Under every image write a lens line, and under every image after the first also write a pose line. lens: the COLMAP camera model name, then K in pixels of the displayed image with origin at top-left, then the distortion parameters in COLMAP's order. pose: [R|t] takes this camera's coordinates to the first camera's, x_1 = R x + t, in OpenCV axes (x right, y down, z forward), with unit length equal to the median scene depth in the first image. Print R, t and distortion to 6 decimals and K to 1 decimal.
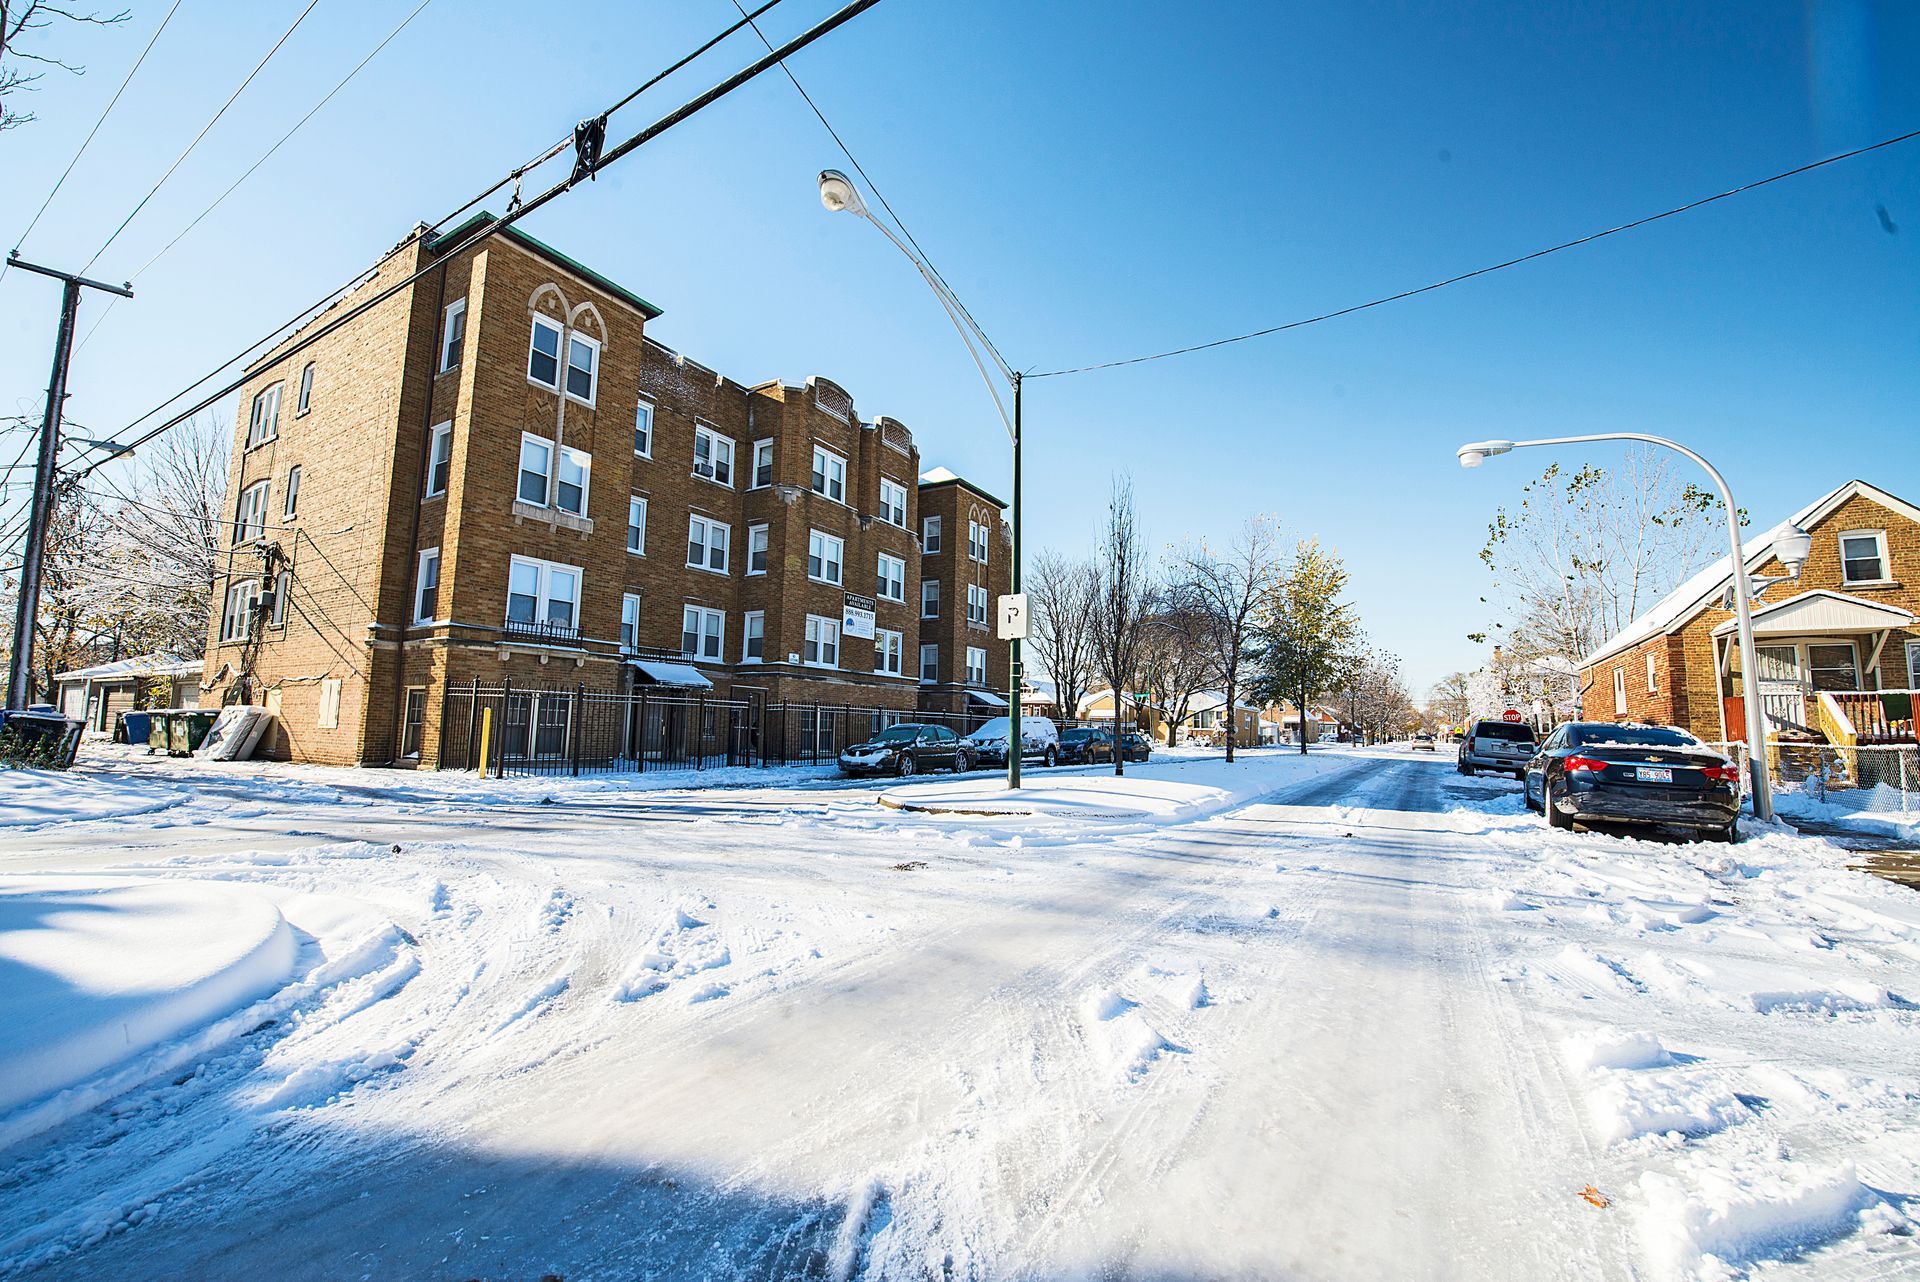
lens RADIAL K [[775.0, 0, 960.1], [0, 775.0, 642.2], [0, 0, 1]] dist [-0.014485, -0.002762]
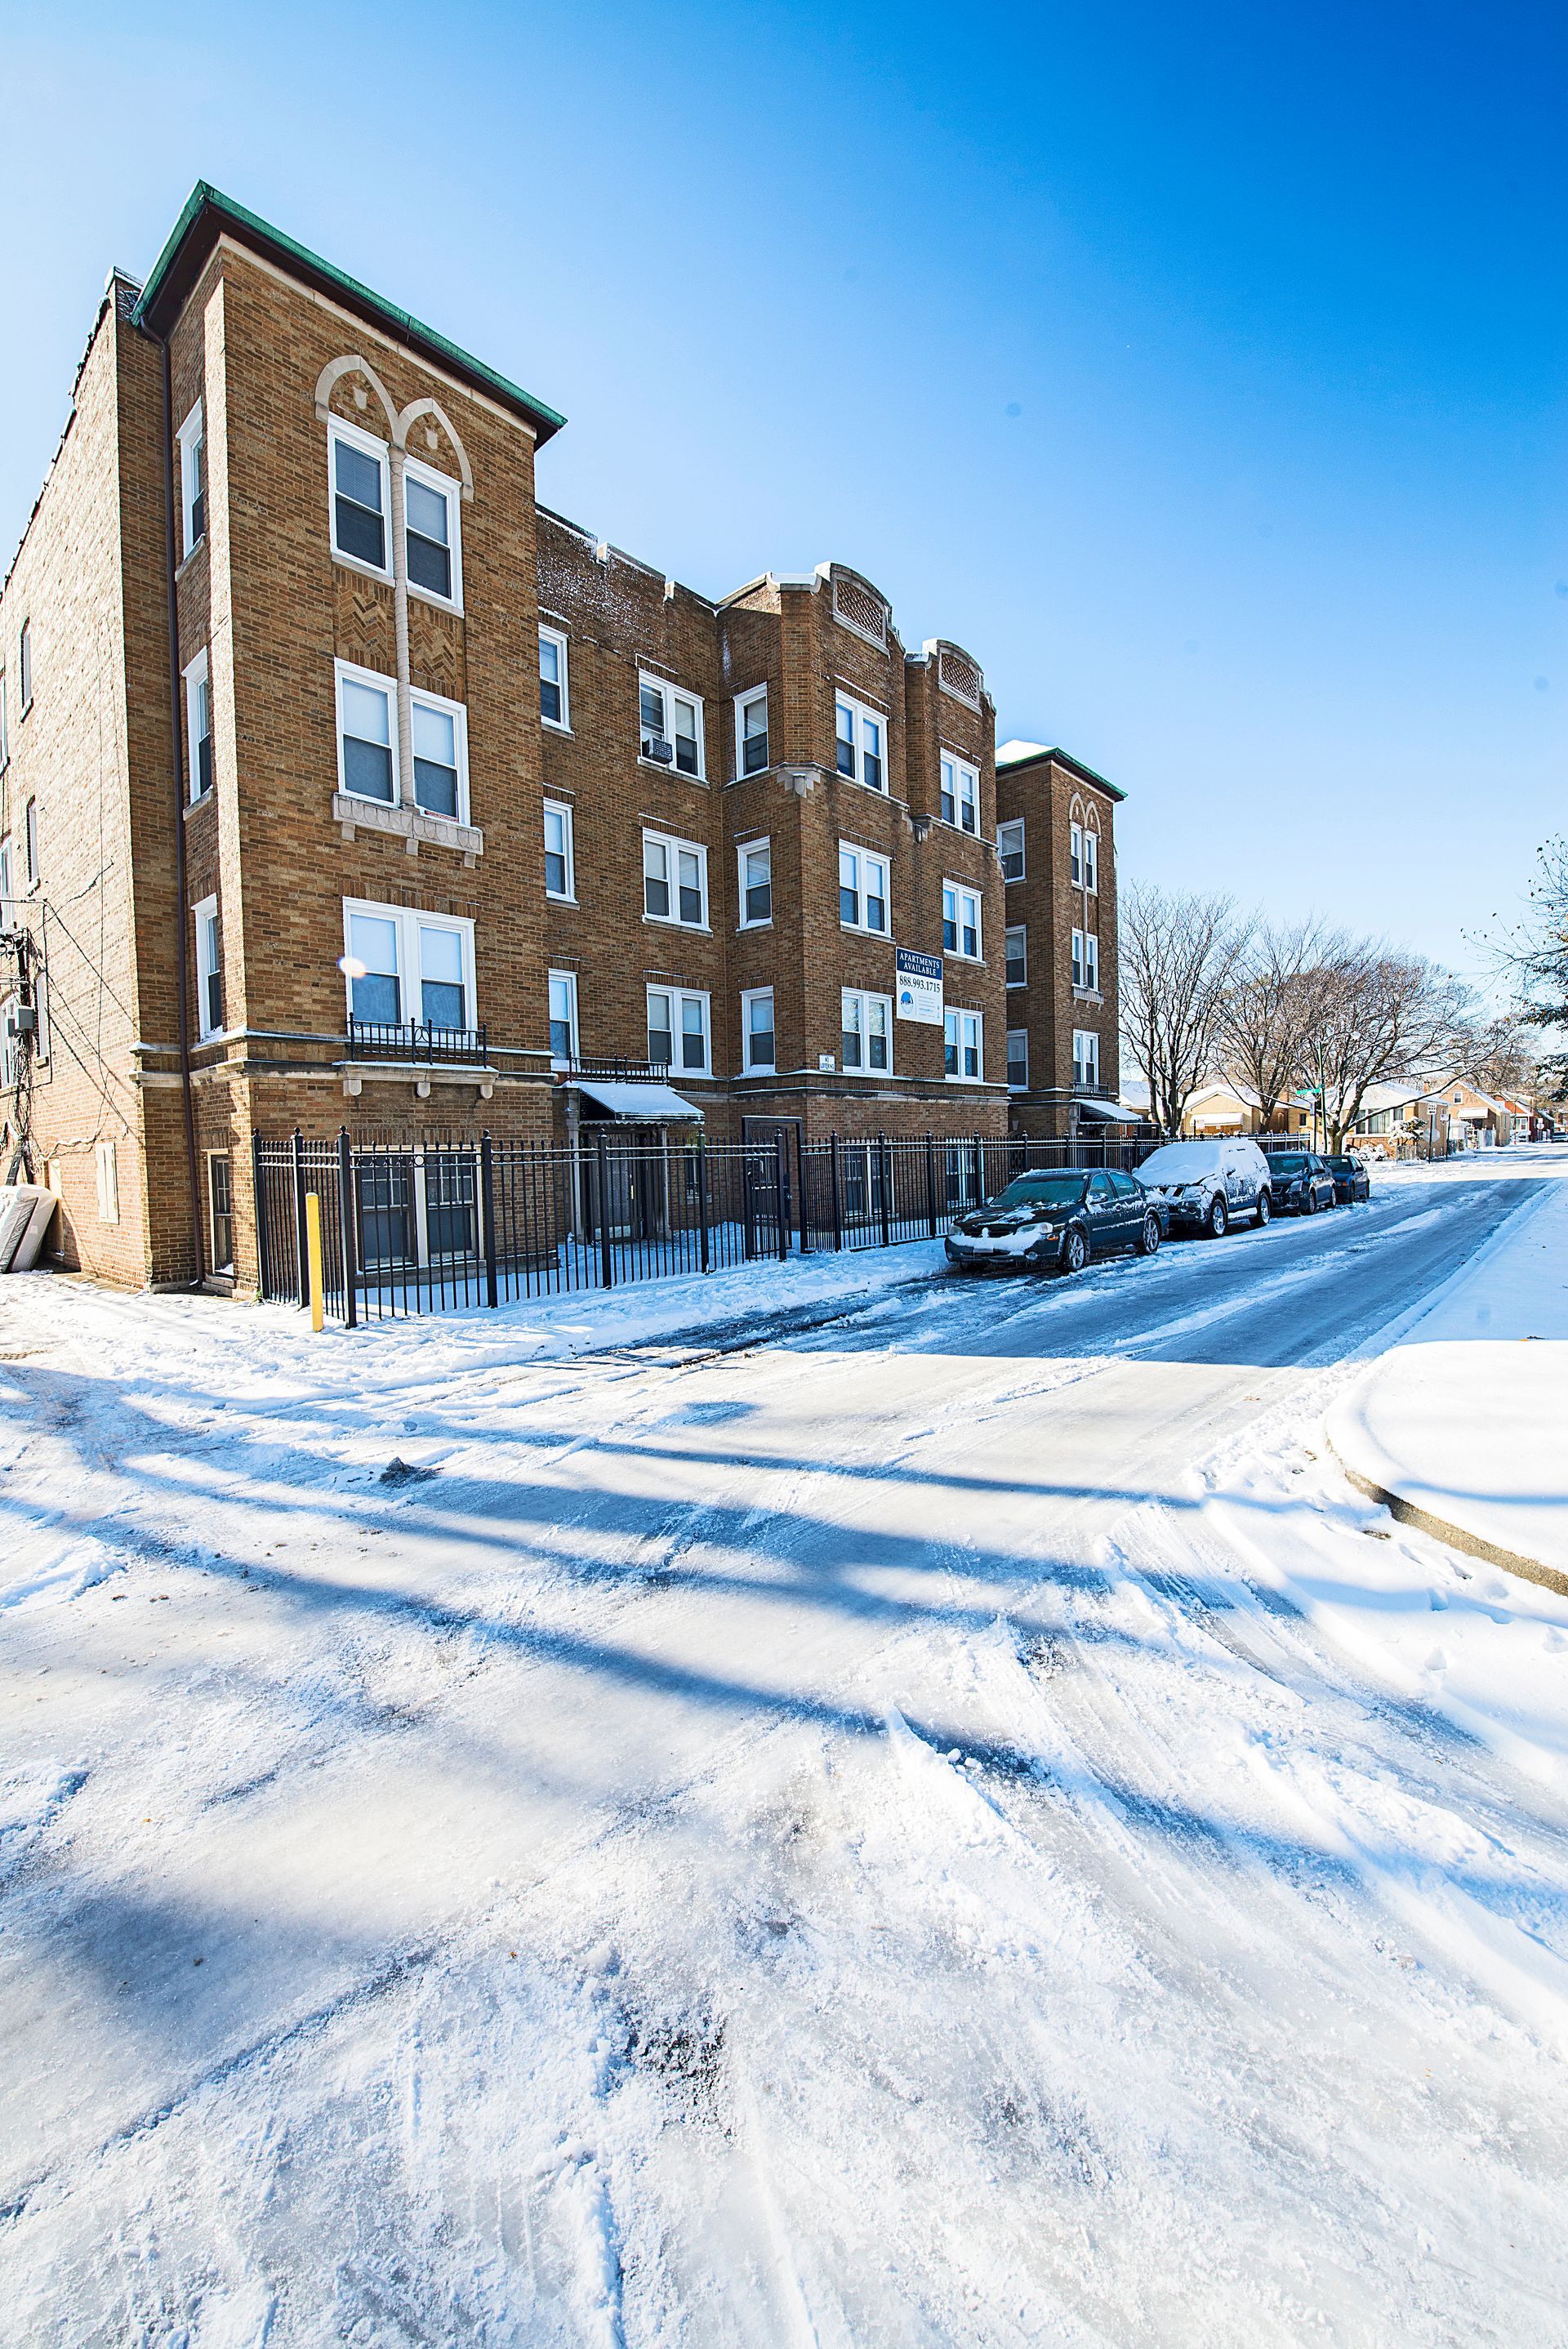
lens RADIAL K [[948.1, 0, 788.6], [0, 948.1, 1186.8], [0, 0, 1]] dist [-0.014485, -0.002762]
pose [[0.982175, -0.035879, -0.184515, -0.114624], [0.063533, 0.987210, 0.146219, 0.006417], [0.176909, -0.155335, 0.971892, 0.271768]]
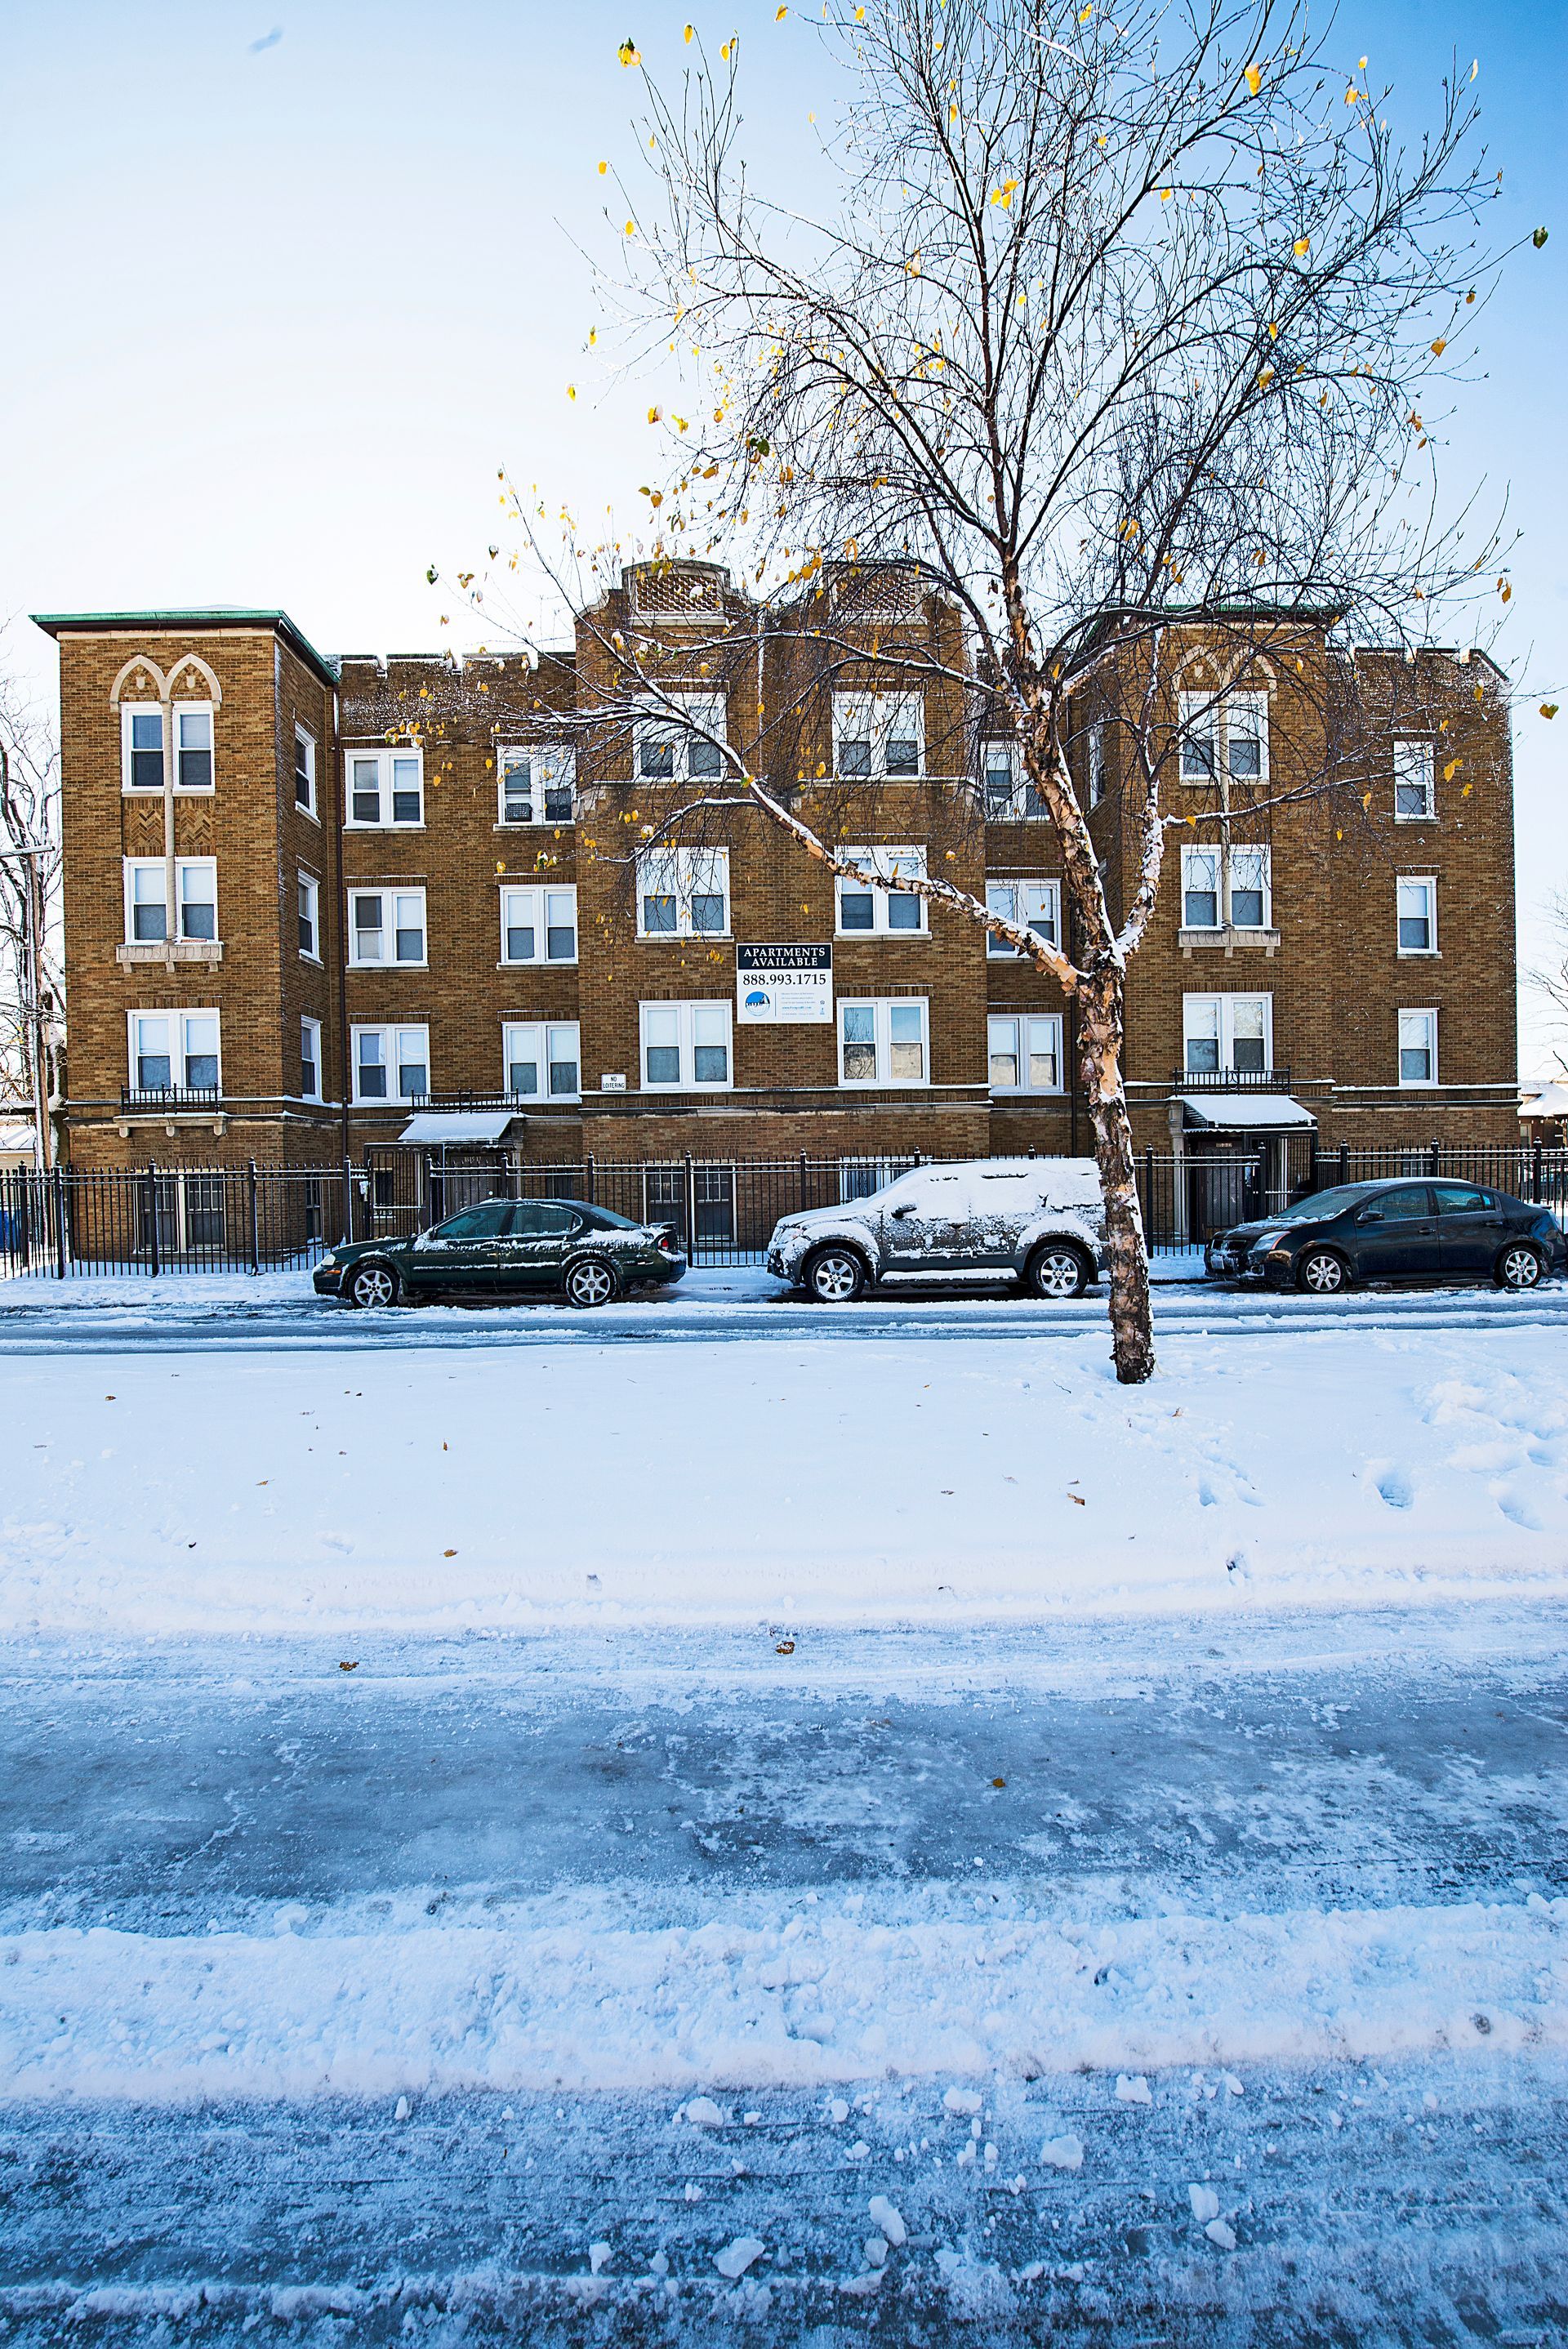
lens RADIAL K [[948.1, 0, 798.1], [0, 948.1, 1188.0], [0, 0, 1]] dist [-0.014485, -0.002762]
pose [[0.529008, -0.014576, -0.848492, 0.481374], [0.124550, 0.990359, 0.060640, 0.076237], [0.839427, -0.137758, 0.525723, 0.747566]]
